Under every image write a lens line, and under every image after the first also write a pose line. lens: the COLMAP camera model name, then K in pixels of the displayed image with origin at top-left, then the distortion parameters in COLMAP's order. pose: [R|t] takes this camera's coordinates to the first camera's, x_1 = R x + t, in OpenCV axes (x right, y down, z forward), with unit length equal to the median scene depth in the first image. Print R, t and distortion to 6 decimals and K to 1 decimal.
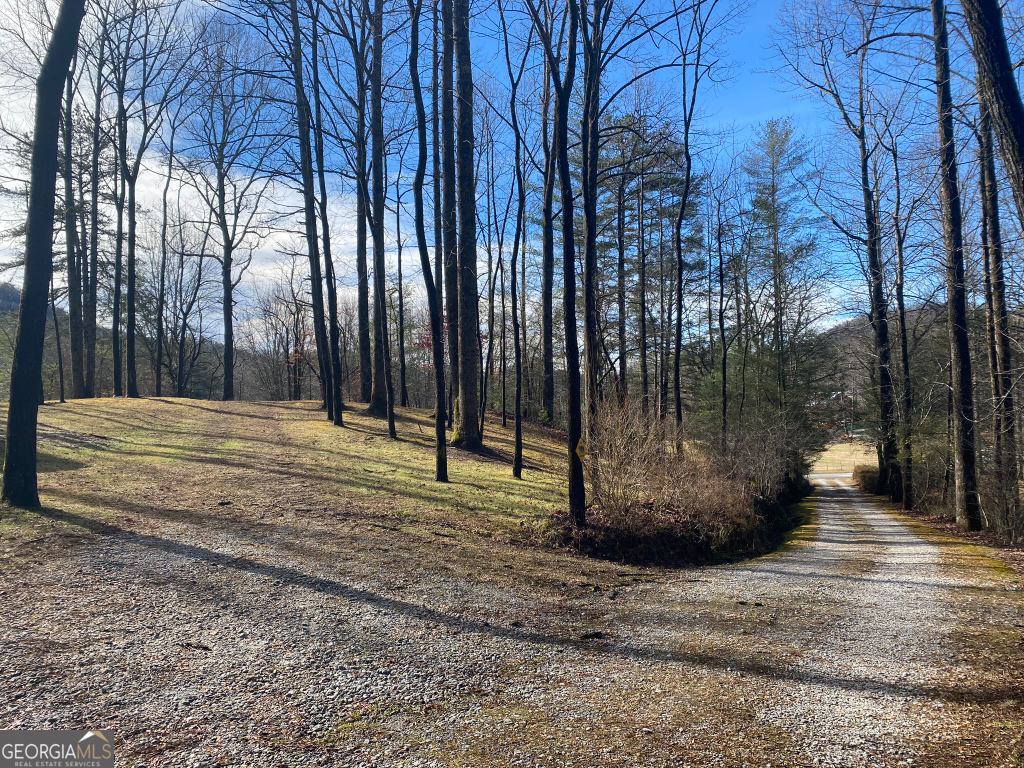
lens RADIAL K [[759.0, 0, 512.0], [0, 759.0, 384.0], [0, 0, 1]] dist [0.034162, -0.000193]
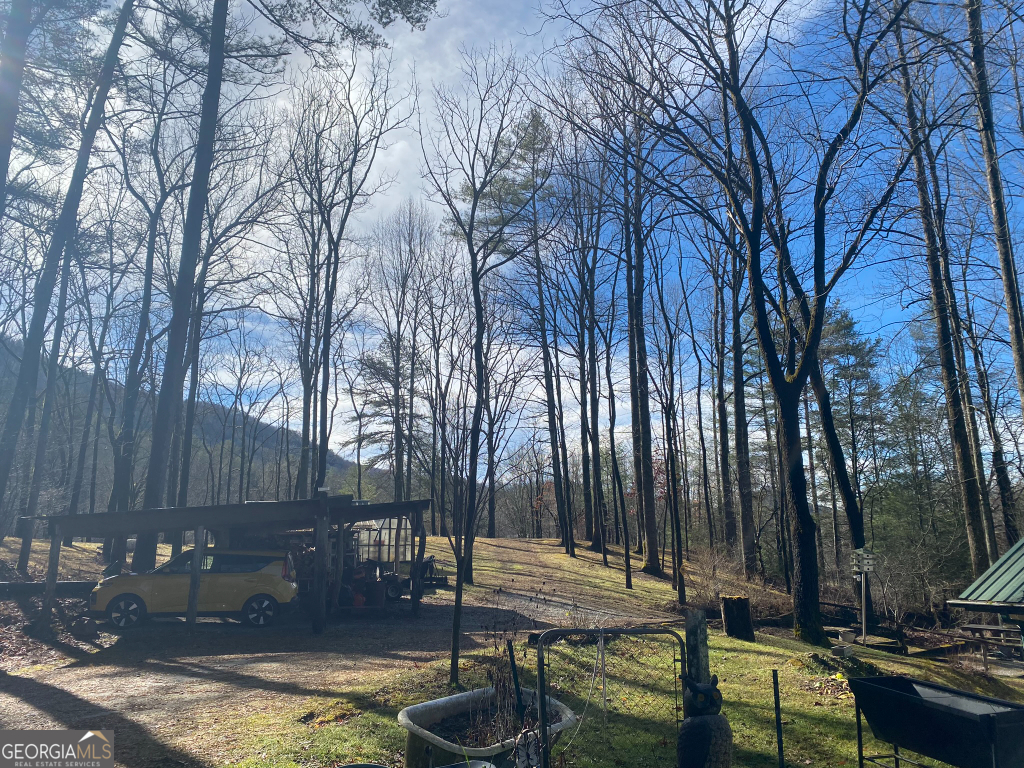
lens RADIAL K [[767.7, 0, 510.3], [0, 767.7, 354.2], [0, 0, 1]] dist [0.080621, 0.000257]
pose [[0.957460, -0.060206, -0.282215, 0.111679], [0.001804, 0.979223, -0.202781, -0.028433], [0.288560, 0.193645, 0.937675, -0.549418]]
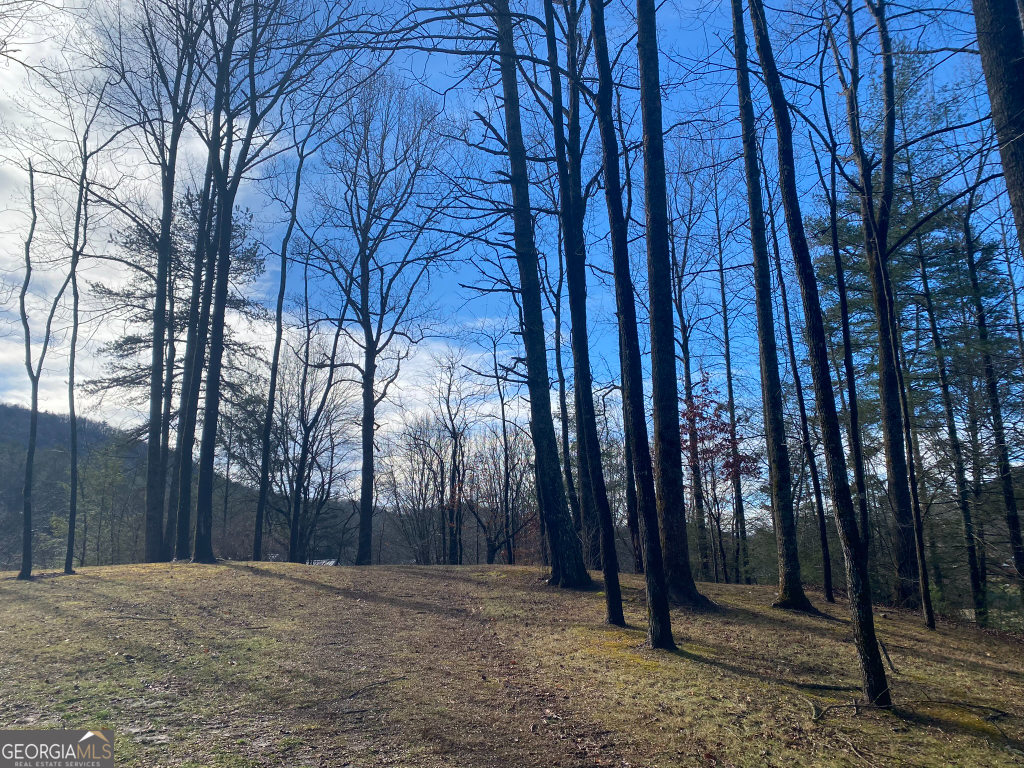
lens RADIAL K [[759.0, 0, 512.0], [0, 759.0, 384.0], [0, 0, 1]] dist [0.034162, -0.000193]
pose [[0.986759, -0.039458, -0.157320, -0.184857], [0.007304, 0.979783, -0.199930, 0.003086], [0.162029, 0.196133, 0.967098, 0.476508]]
